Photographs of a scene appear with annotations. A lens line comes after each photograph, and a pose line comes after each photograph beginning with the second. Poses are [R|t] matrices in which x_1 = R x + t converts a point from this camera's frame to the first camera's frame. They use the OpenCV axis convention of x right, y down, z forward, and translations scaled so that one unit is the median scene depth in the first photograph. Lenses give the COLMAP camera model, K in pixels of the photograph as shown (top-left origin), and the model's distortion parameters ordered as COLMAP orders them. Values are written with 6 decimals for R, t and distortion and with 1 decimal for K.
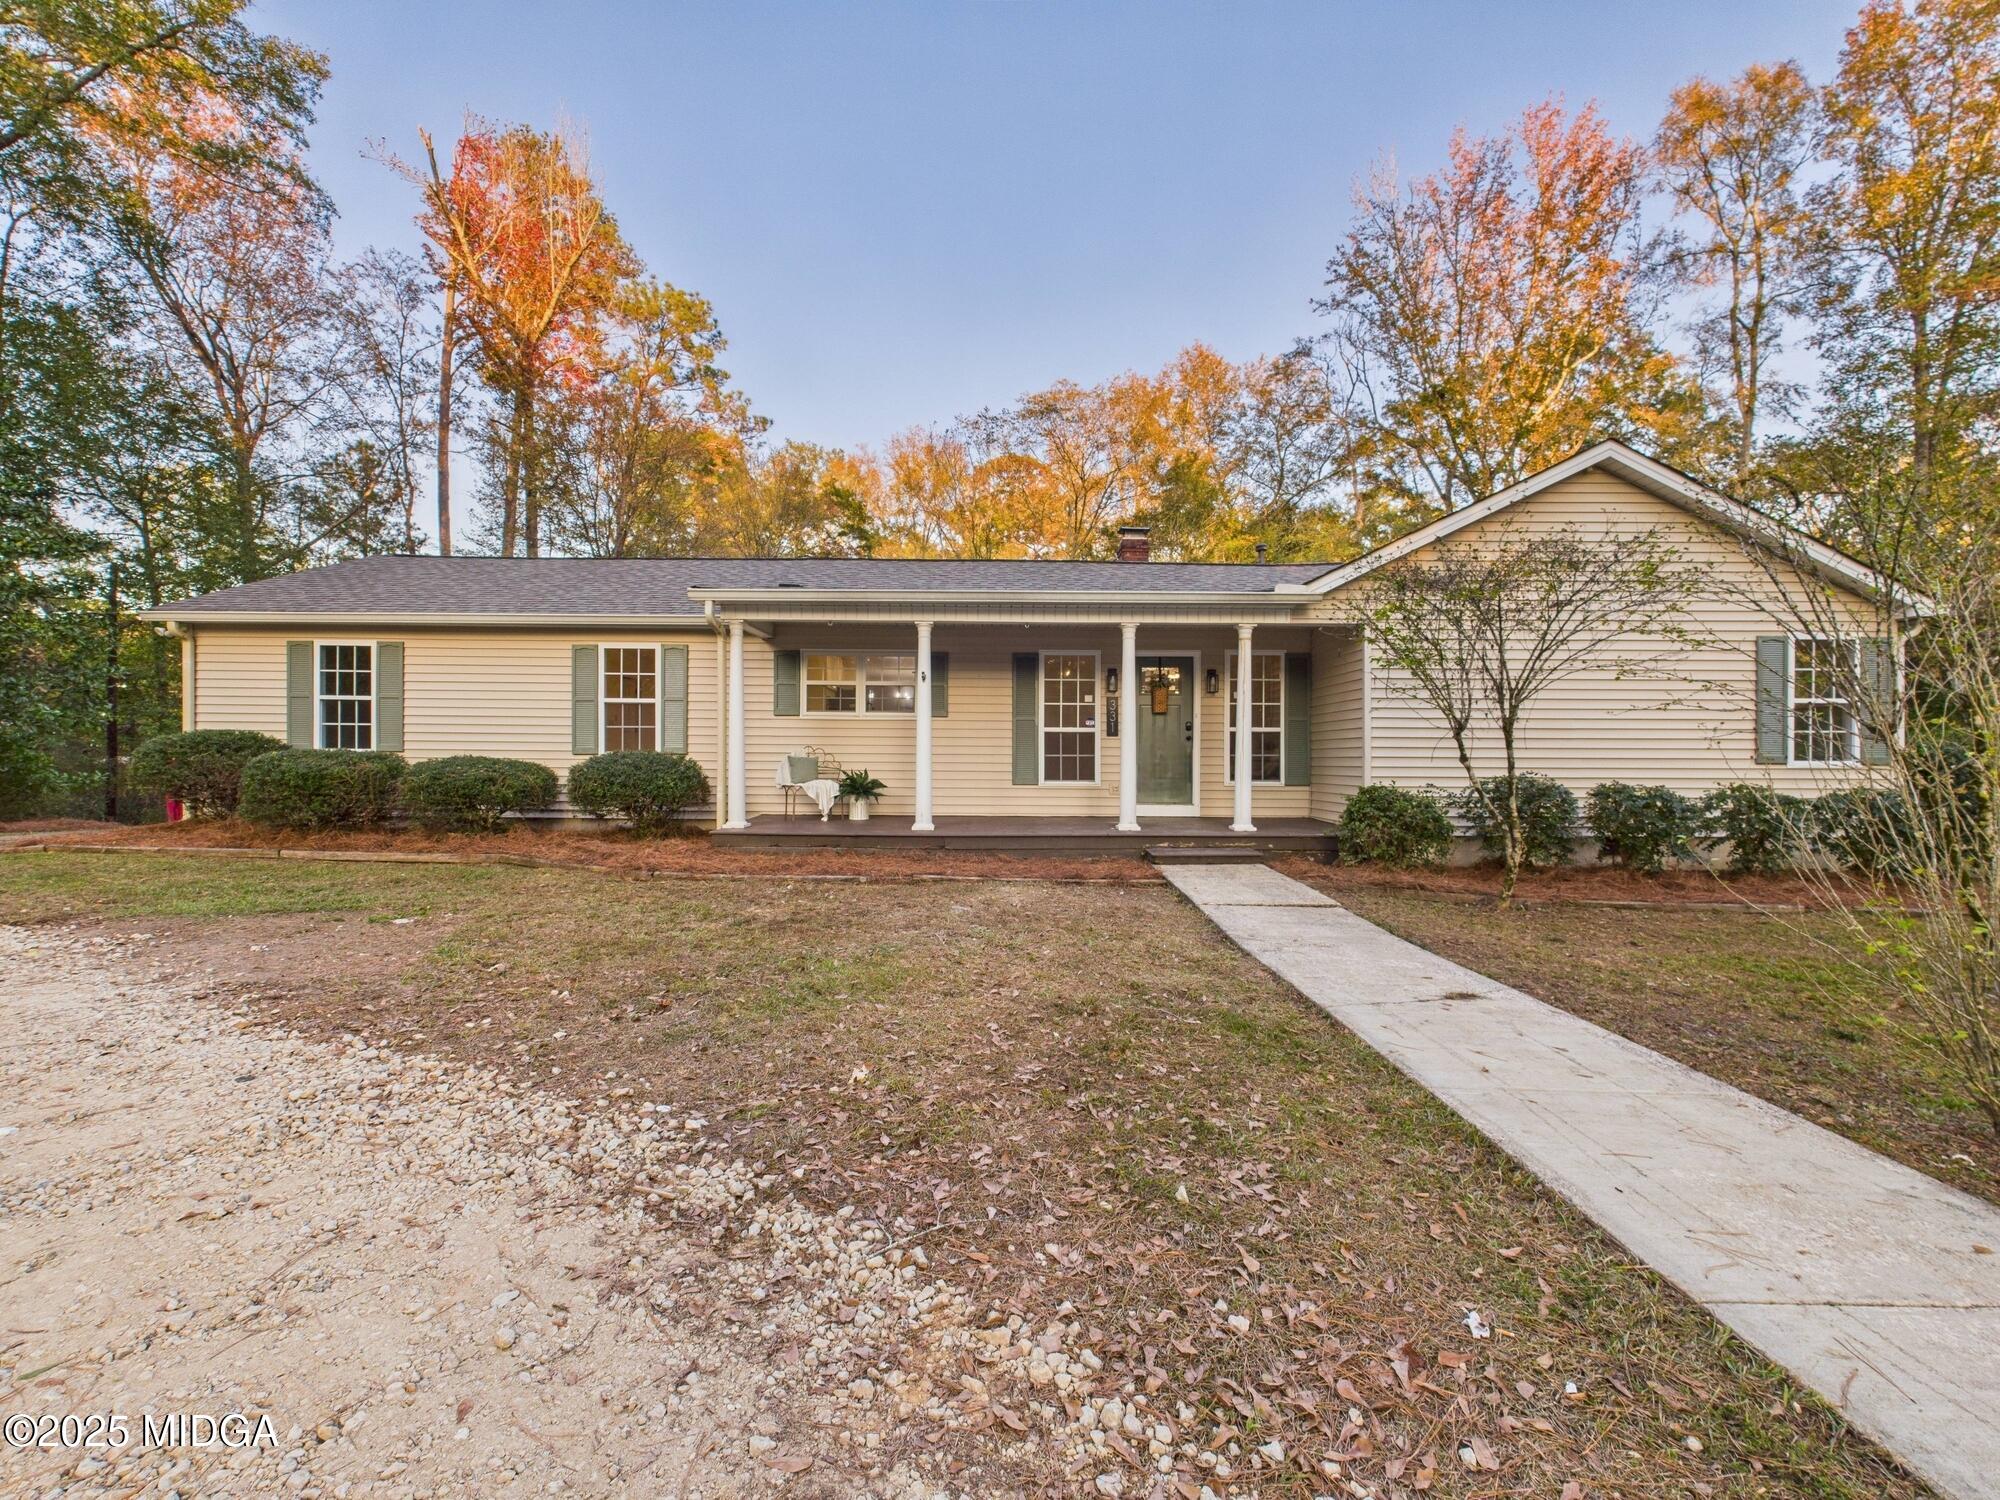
lens RADIAL K [[813.4, 0, 1002.1], [0, 813.4, 746.3], [0, 0, 1]] dist [0.004070, 0.000343]
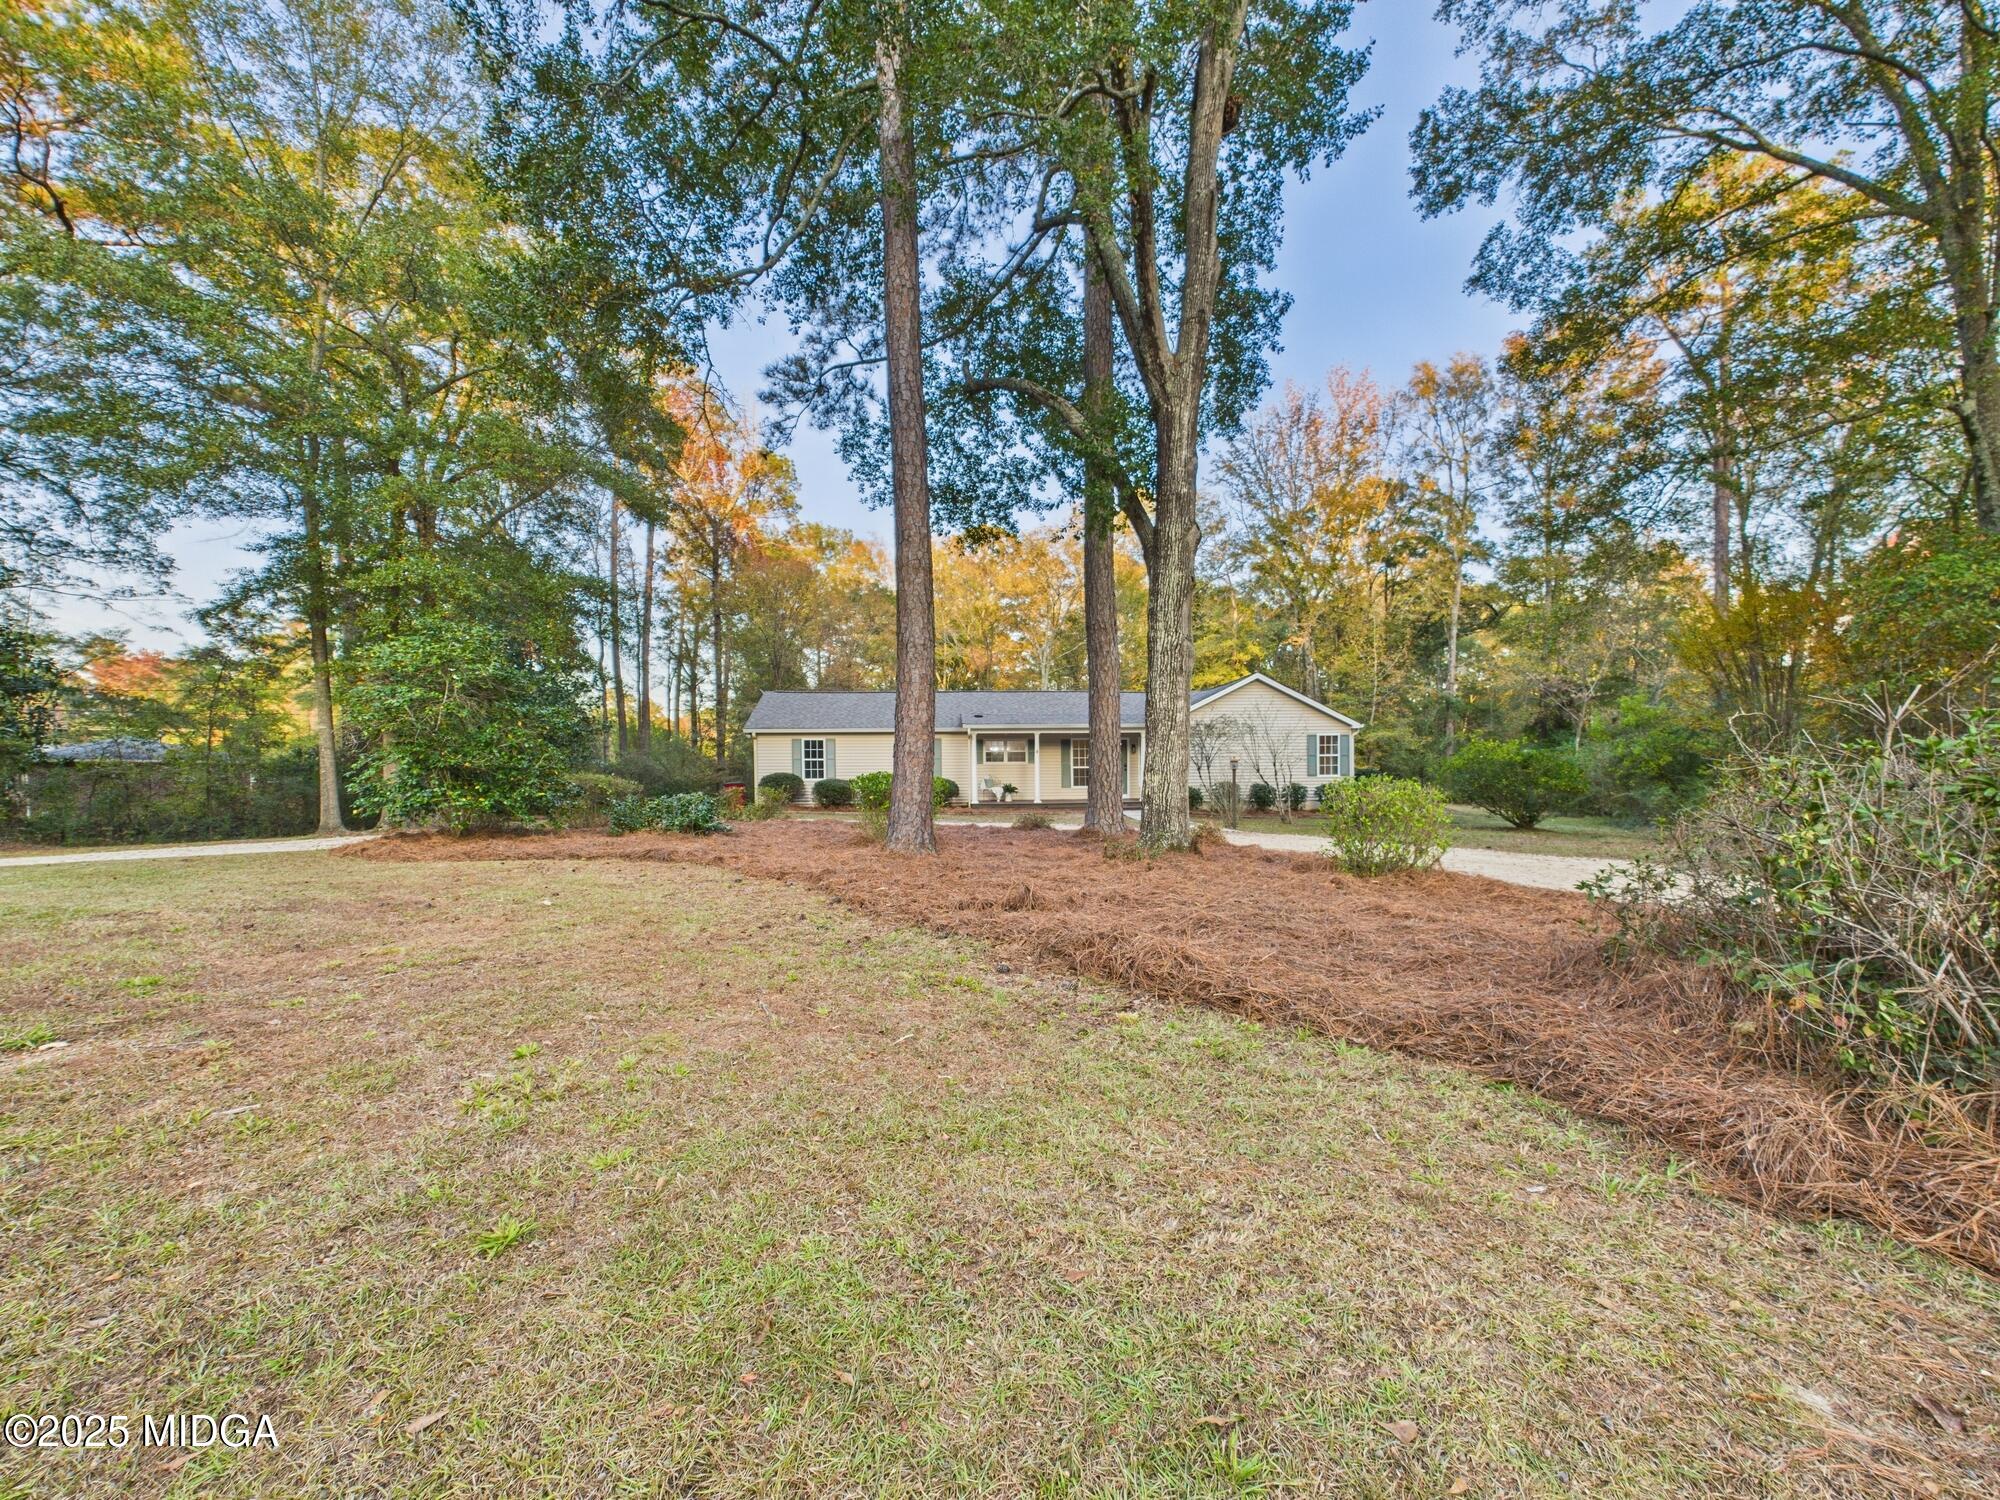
lens RADIAL K [[813.4, 0, 1000.1], [0, 813.4, 755.2], [0, 0, 1]] dist [0.004070, 0.000343]
pose [[0.998040, -0.014435, 0.060895, -0.358164], [0.014843, 0.999870, -0.006265, -0.047974], [-0.060797, 0.007156, 0.998125, -1.711533]]
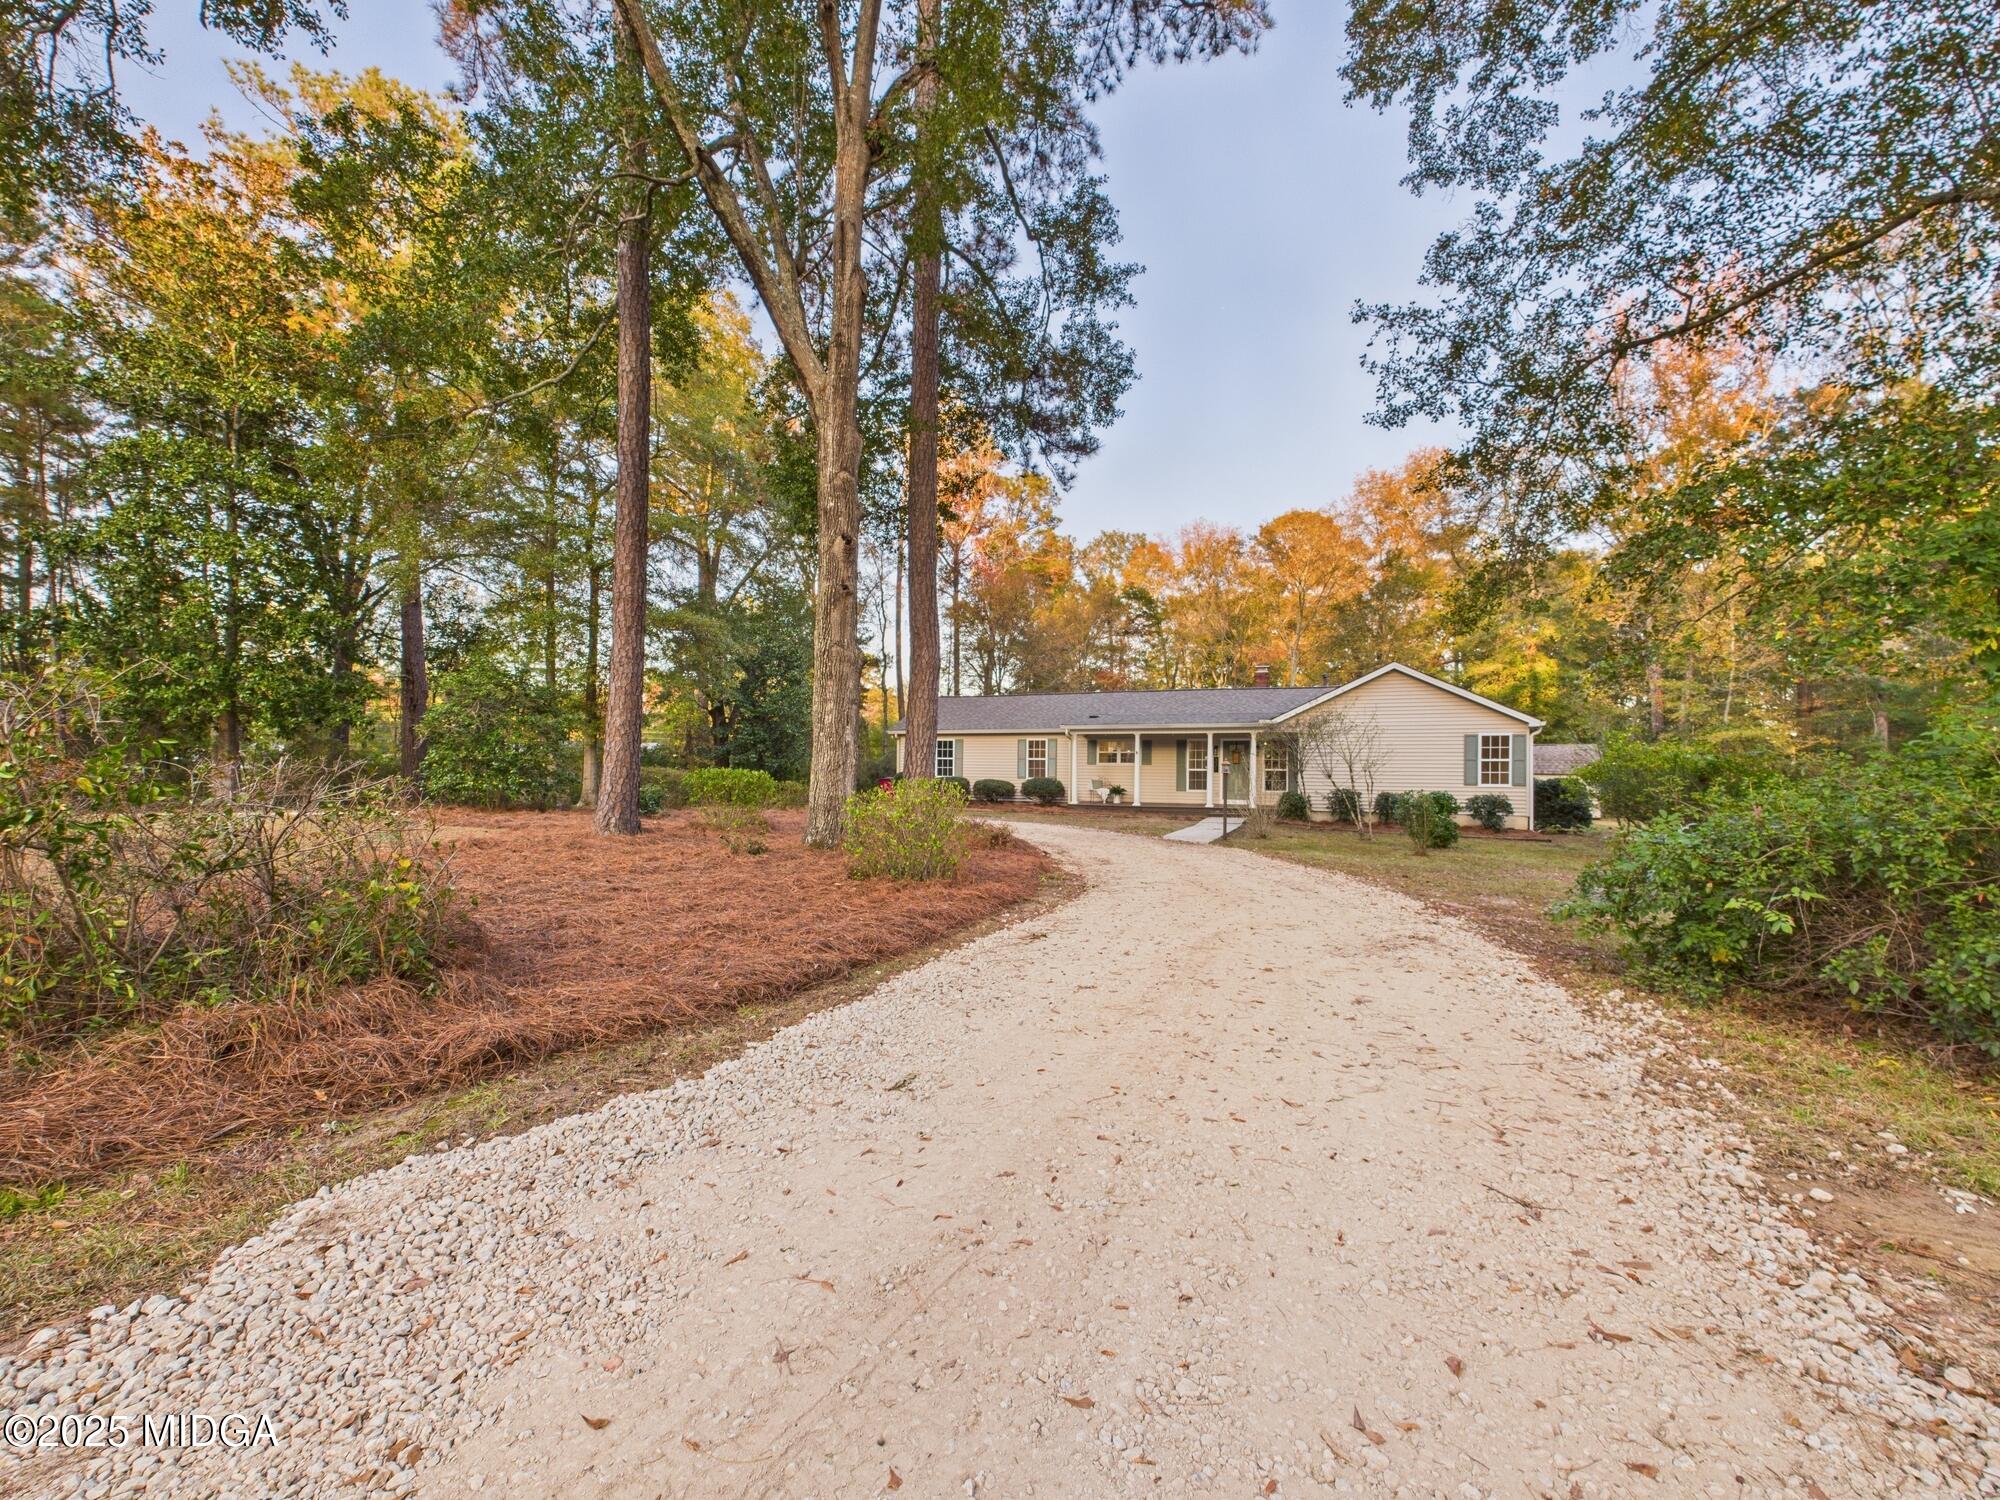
lens RADIAL K [[813.4, 0, 1001.2], [0, 813.4, 755.3], [0, 0, 1]] dist [0.004070, 0.000343]
pose [[0.925649, -0.004681, -0.378355, 0.477467], [-0.000694, 0.999901, -0.014067, -0.030188], [0.378384, 0.013284, 0.925554, -1.610568]]
